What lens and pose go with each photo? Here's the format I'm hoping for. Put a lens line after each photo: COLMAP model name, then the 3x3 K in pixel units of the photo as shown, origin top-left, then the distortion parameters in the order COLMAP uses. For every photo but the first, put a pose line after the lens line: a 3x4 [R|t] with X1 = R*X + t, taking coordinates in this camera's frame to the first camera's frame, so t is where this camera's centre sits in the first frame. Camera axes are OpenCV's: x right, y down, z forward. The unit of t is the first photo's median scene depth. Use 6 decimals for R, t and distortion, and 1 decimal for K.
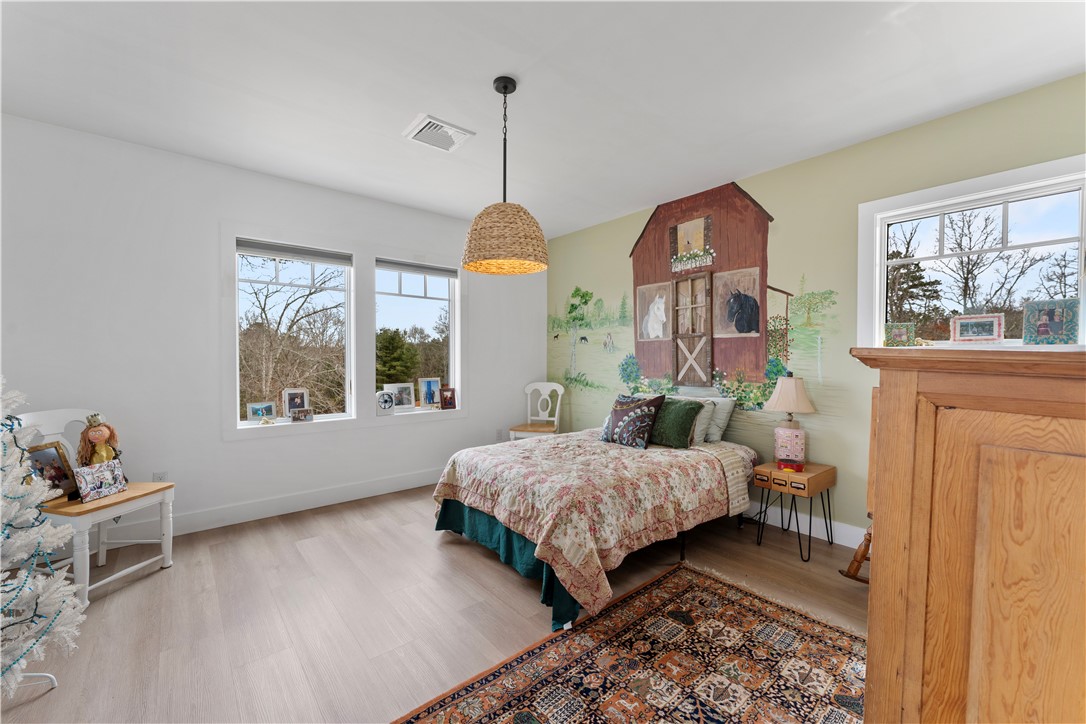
lens RADIAL K [[440.9, 0, 542.7], [0, 440.9, 366.3], [0, 0, 1]] dist [0.003041, 0.000337]
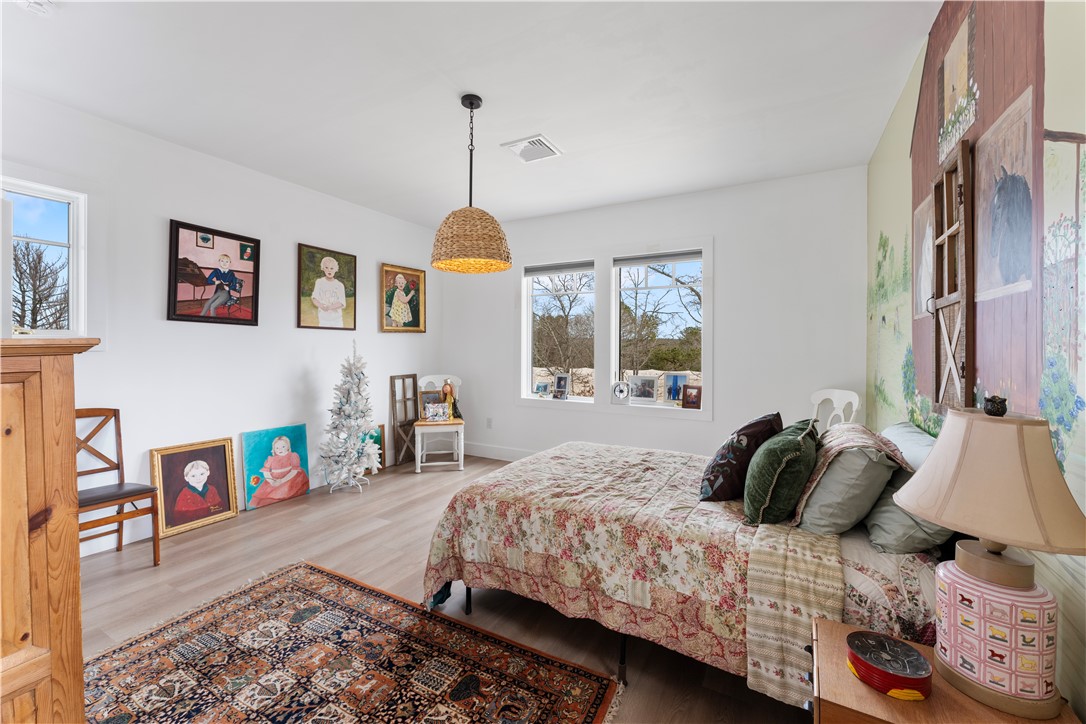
lens RADIAL K [[440.9, 0, 536.2], [0, 440.9, 351.1], [0, 0, 1]] dist [0.003041, 0.000337]
pose [[0.343763, 0.006272, -0.939036, 0.930676], [-0.024832, 0.999689, -0.002414, -0.014943], [0.938728, 0.024147, 0.343812, 0.726197]]
